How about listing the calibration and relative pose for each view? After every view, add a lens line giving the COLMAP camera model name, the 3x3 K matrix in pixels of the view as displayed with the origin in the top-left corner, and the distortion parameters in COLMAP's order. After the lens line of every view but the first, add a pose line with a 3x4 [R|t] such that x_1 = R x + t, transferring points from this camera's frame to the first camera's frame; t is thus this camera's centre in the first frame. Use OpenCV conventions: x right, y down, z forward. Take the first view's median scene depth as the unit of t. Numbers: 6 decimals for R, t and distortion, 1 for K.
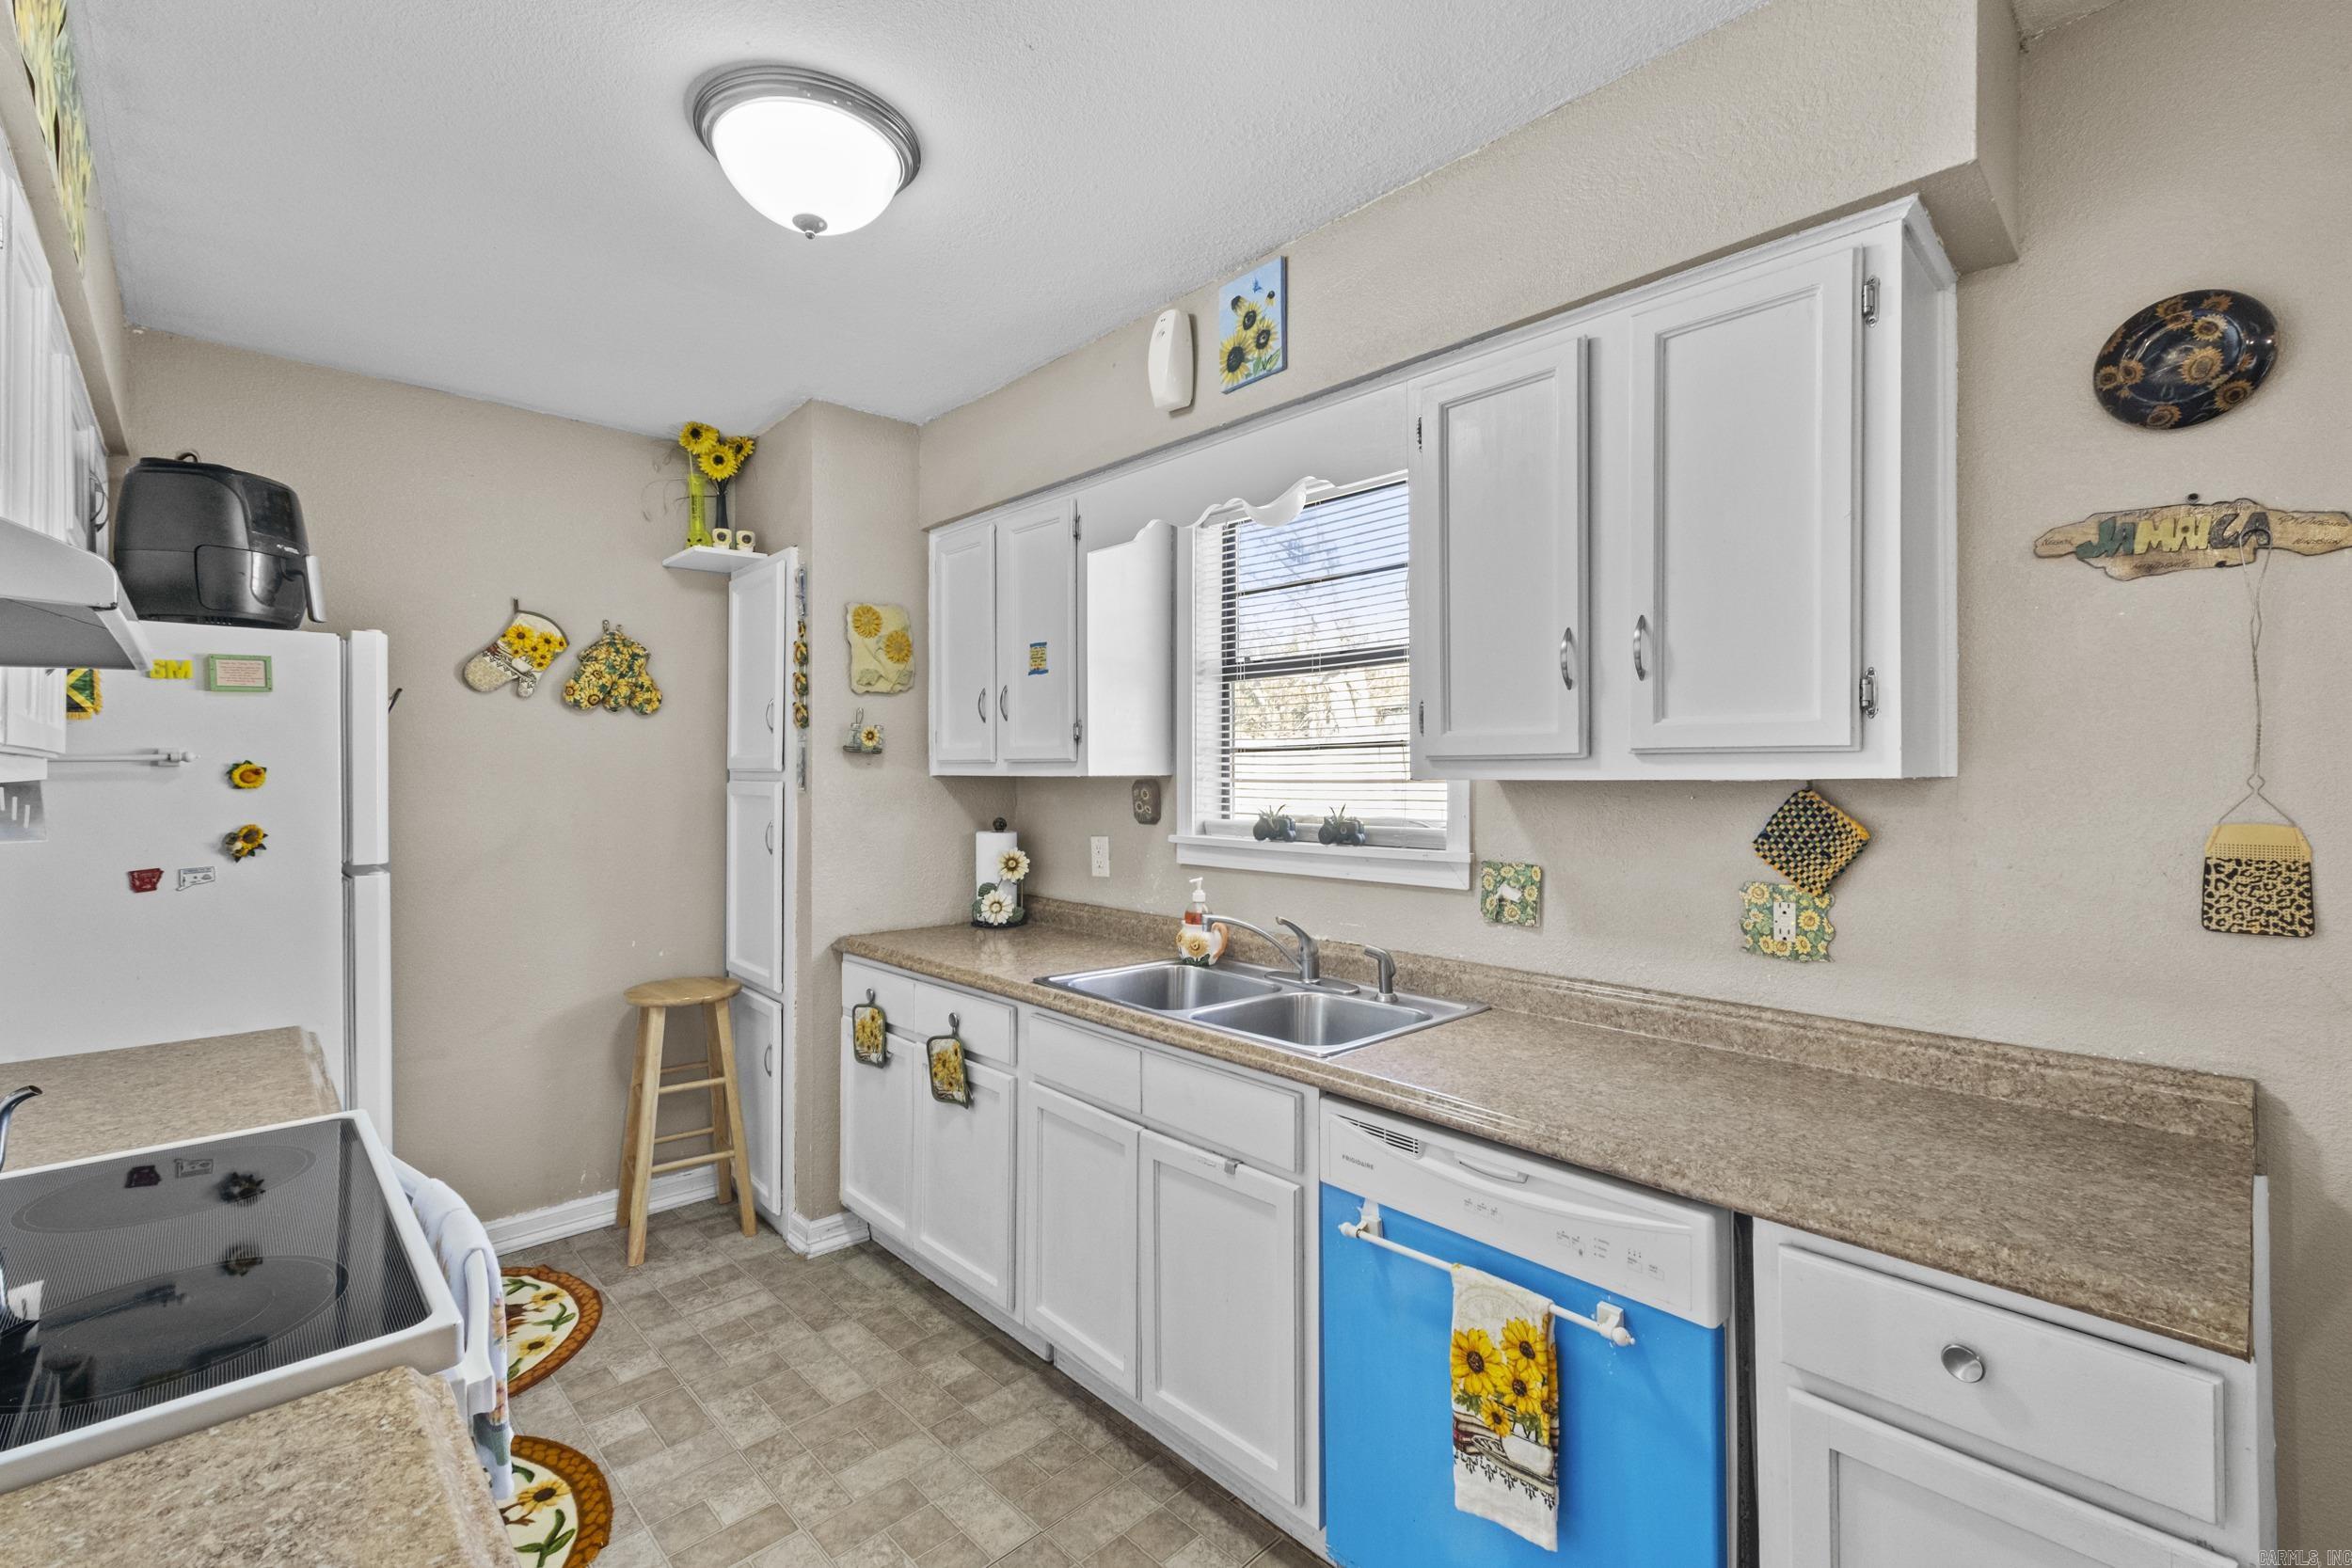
lens RADIAL K [[1019.8, 0, 1154.3], [0, 1019.8, 777.9], [0, 0, 1]] dist [0.006346, -0.000106]
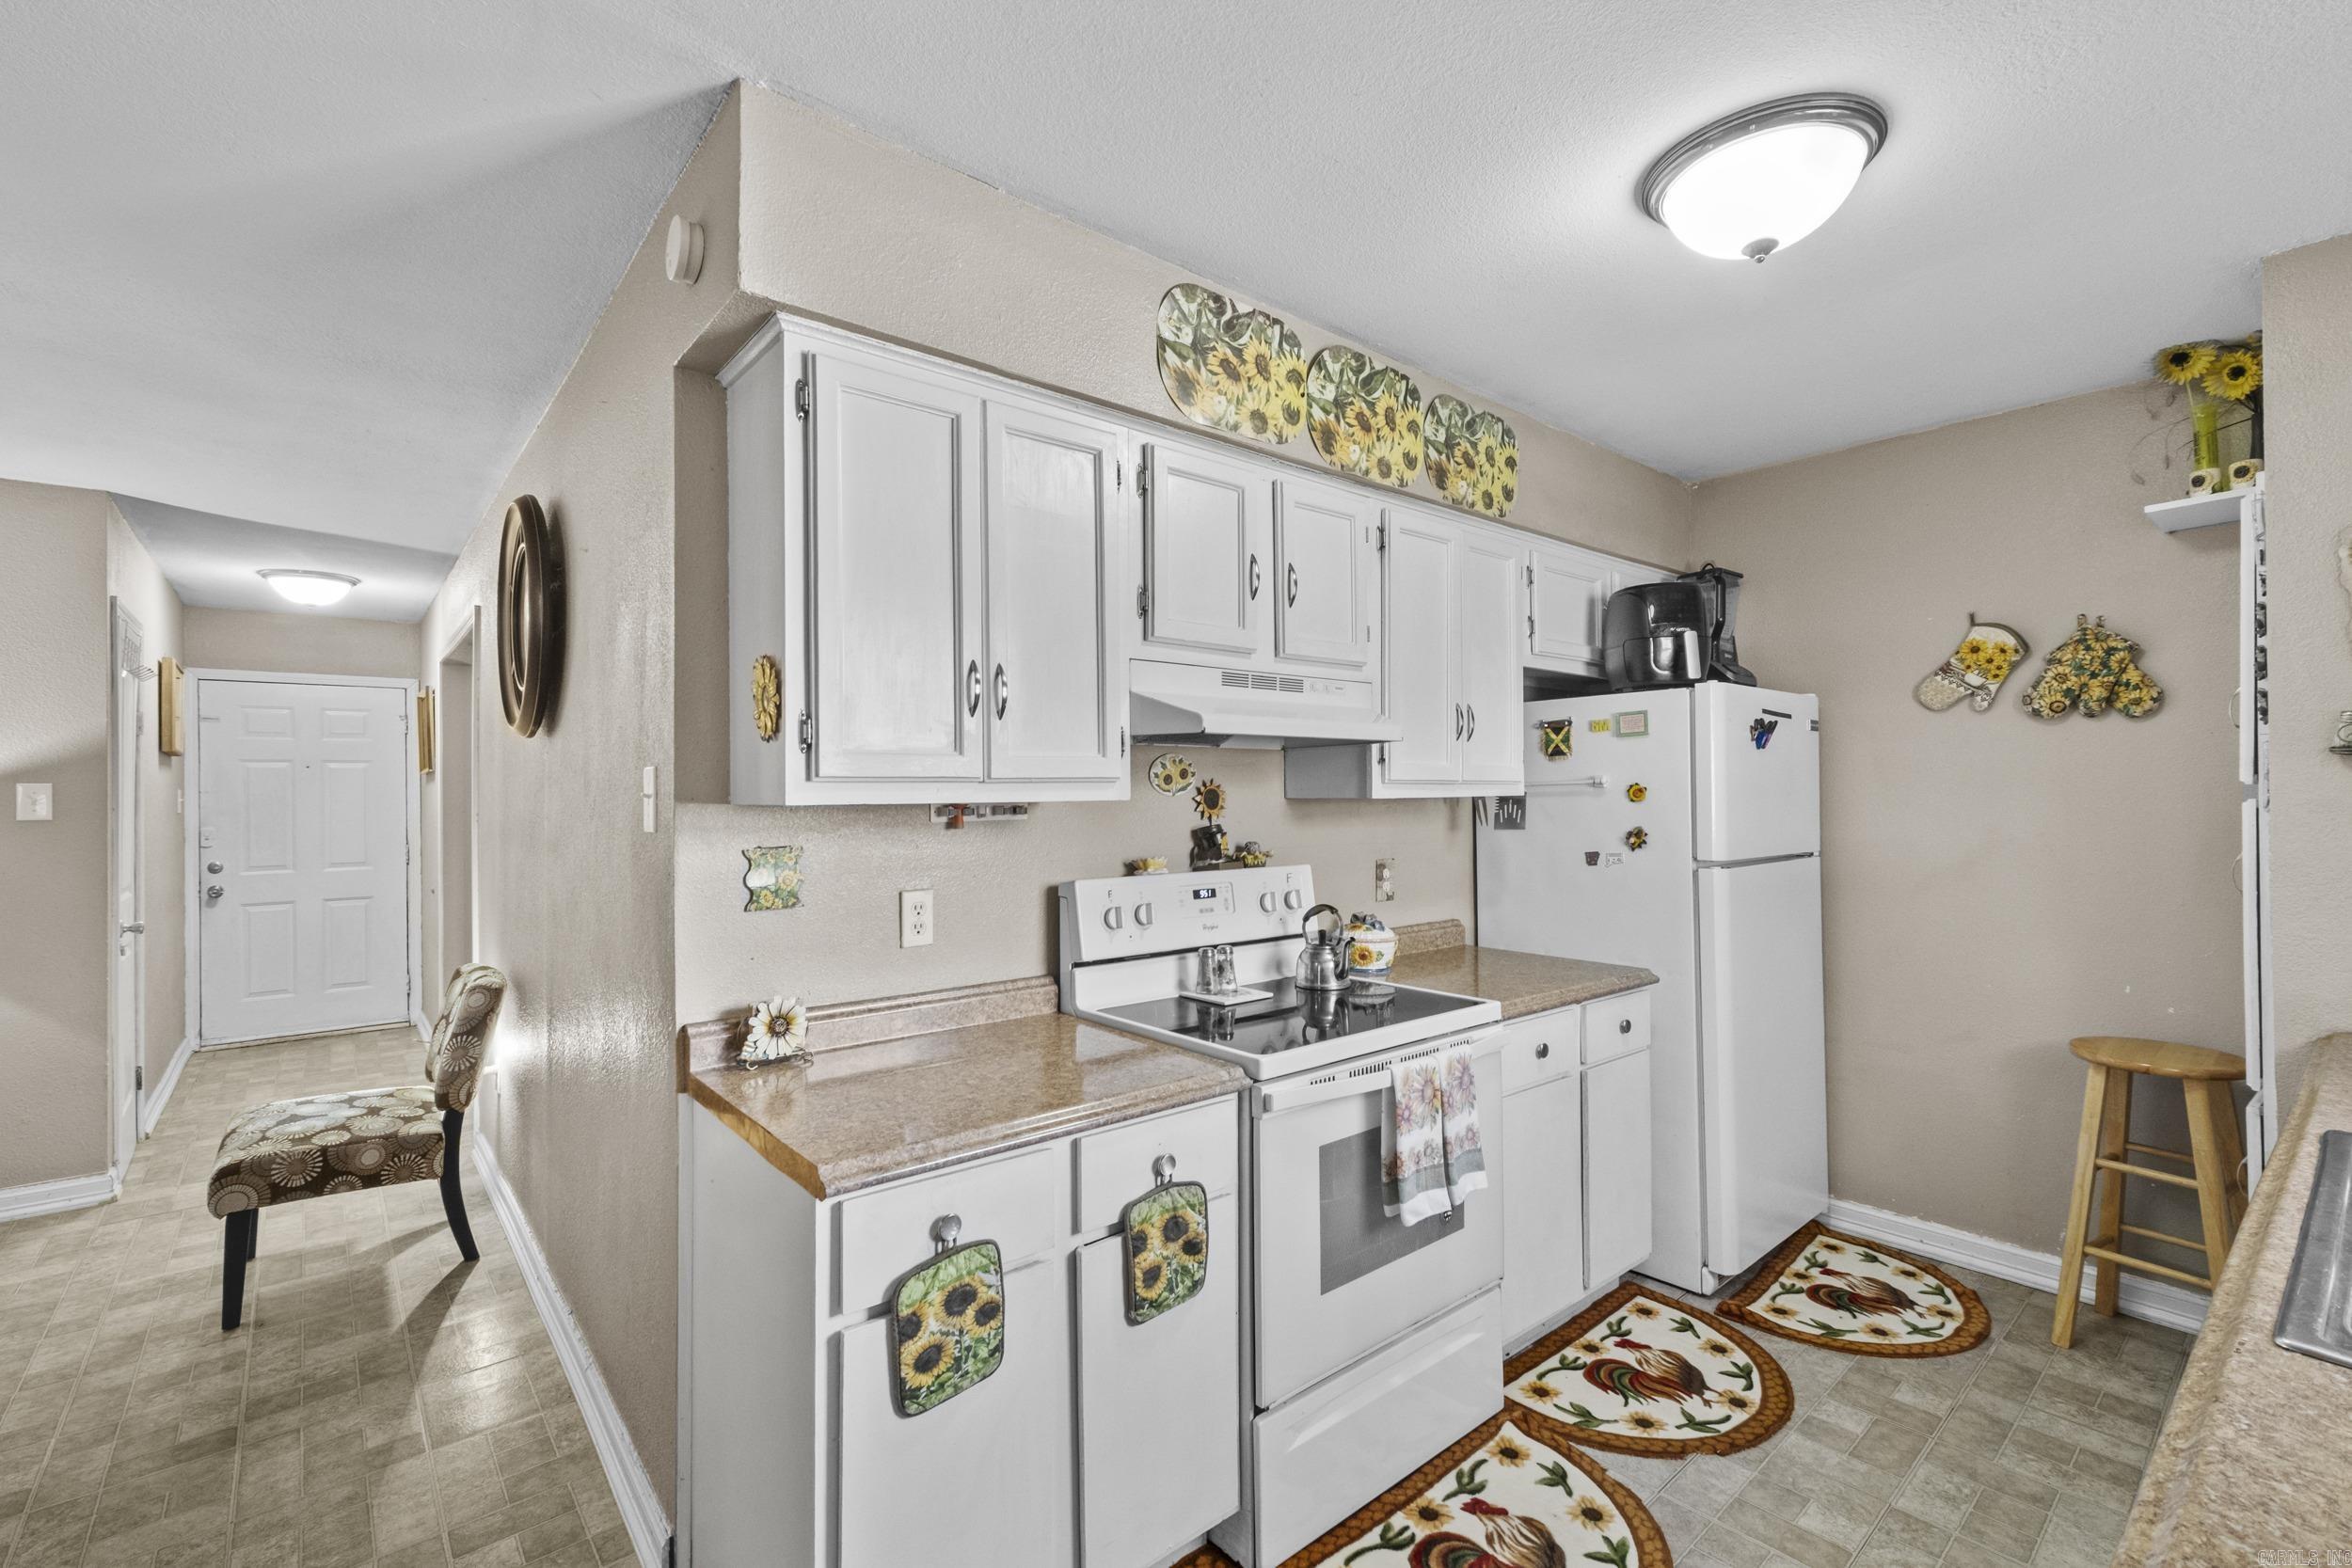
lens RADIAL K [[1019.8, 0, 1161.6], [0, 1019.8, 786.1], [0, 0, 1]] dist [0.006346, -0.000106]
pose [[-0.061148, -0.006564, -0.998107, 0.553715], [0.004071, 0.999968, -0.006825, -0.004434], [0.998120, -0.004481, -0.061119, 0.365365]]
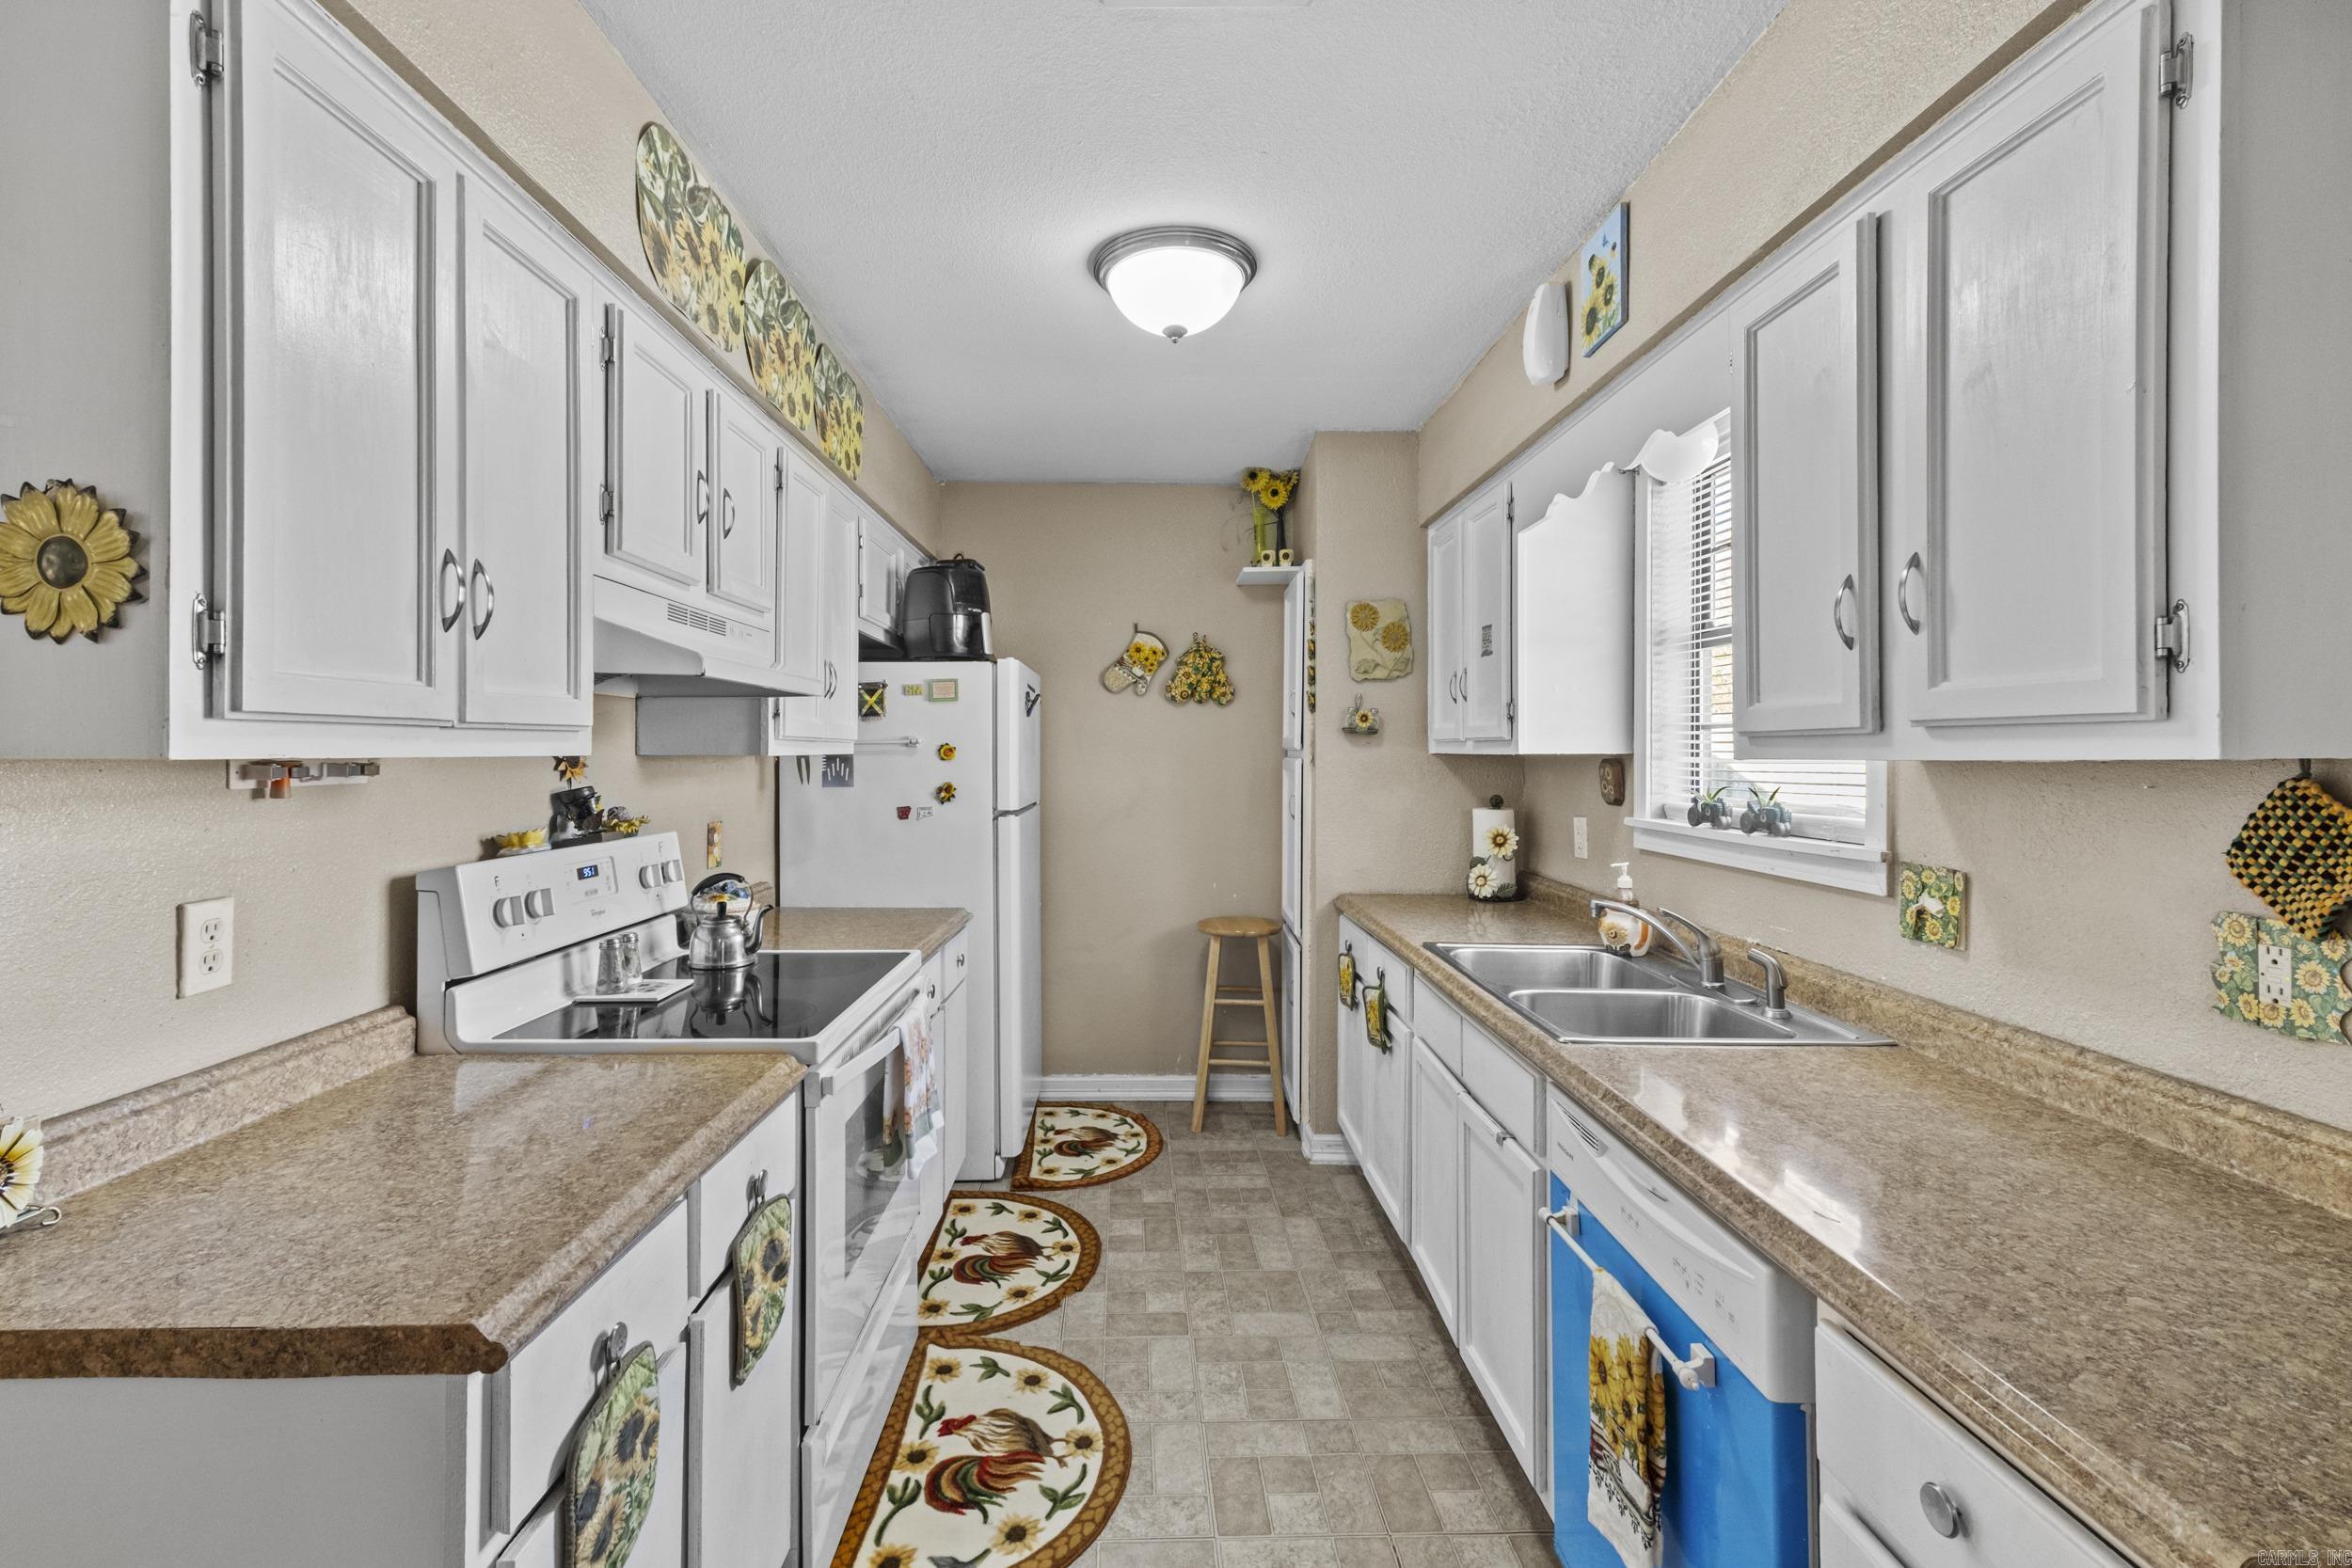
lens RADIAL K [[1019.8, 0, 1148.0], [0, 1019.8, 753.4], [0, 0, 1]] dist [0.006346, -0.000106]
pose [[0.737980, 0.002339, -0.674818, 0.409431], [-0.003957, 0.999992, -0.000862, -0.000285], [0.674810, 0.003306, 0.737984, 0.008189]]
